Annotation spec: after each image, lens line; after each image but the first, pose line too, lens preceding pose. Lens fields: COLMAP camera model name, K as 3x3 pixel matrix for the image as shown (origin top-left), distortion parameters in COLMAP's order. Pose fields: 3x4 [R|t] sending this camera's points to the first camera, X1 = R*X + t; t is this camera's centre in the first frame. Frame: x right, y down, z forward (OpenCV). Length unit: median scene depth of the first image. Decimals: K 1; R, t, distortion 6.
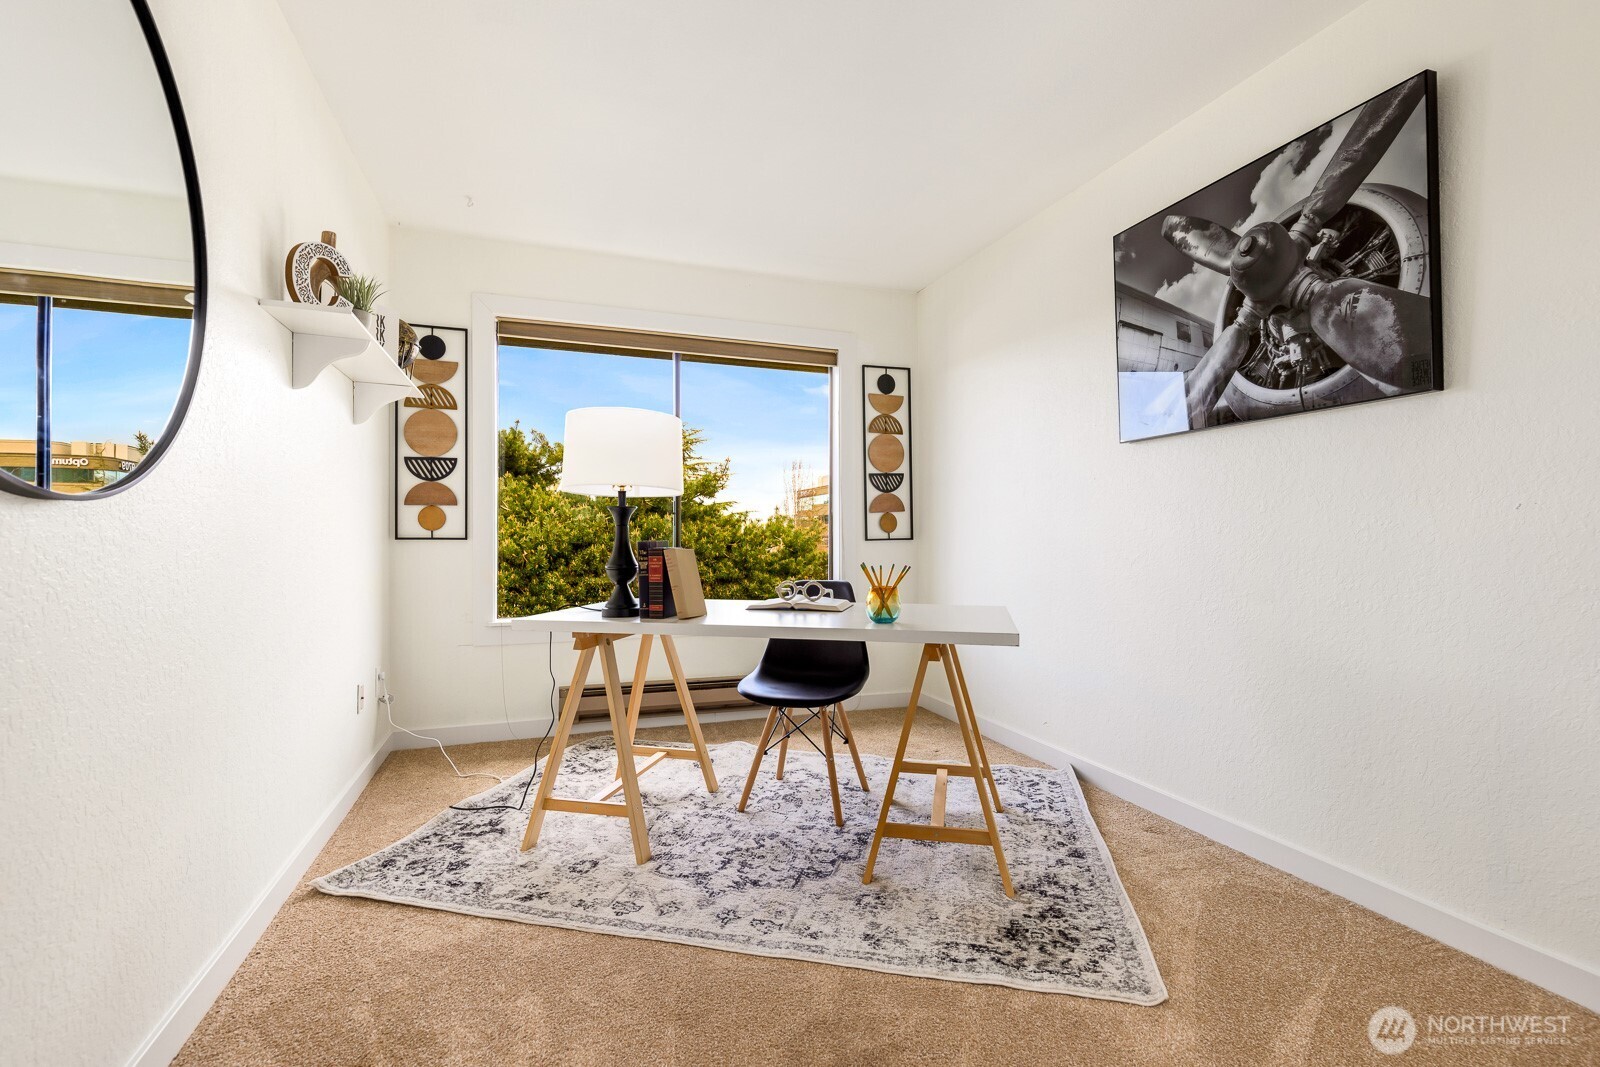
lens RADIAL K [[725.9, 0, 803.5], [0, 725.9, 542.1], [0, 0, 1]] dist [0.009487, -0.000442]
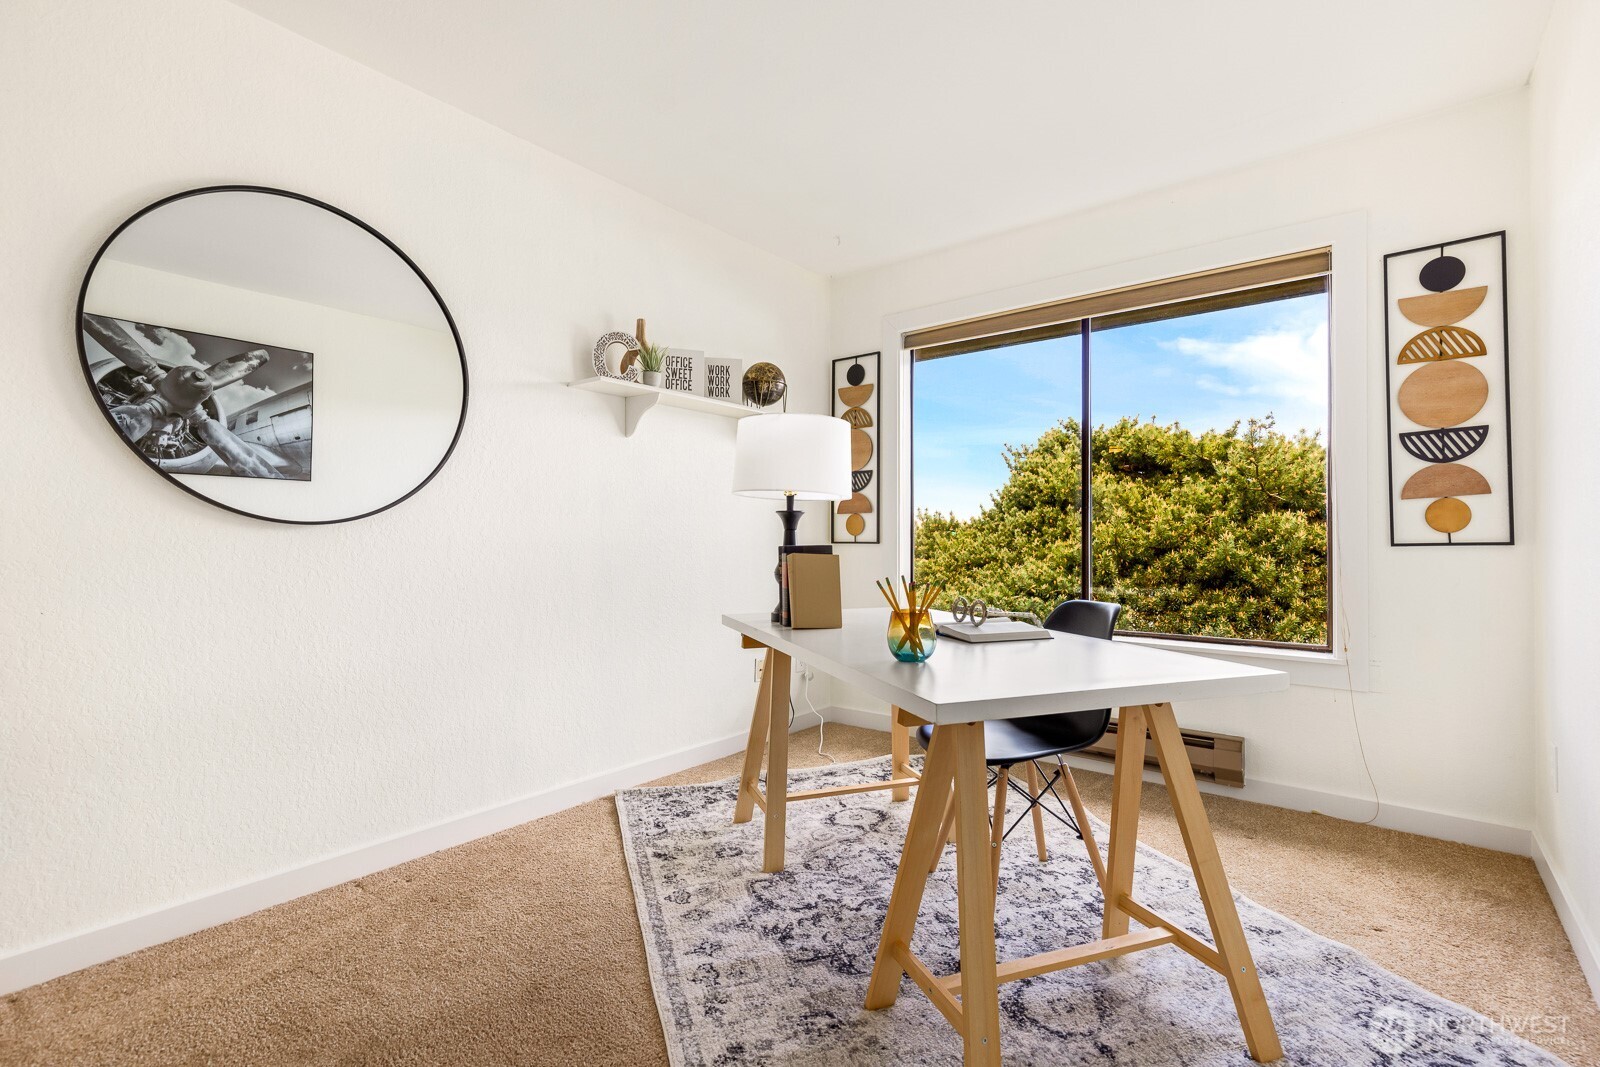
lens RADIAL K [[725.9, 0, 803.5], [0, 725.9, 542.1], [0, 0, 1]] dist [0.009487, -0.000442]
pose [[0.536412, -0.000332, -0.843956, 0.401562], [-0.003526, 0.999990, -0.002635, -0.002793], [0.843949, 0.004390, 0.536406, 0.320796]]
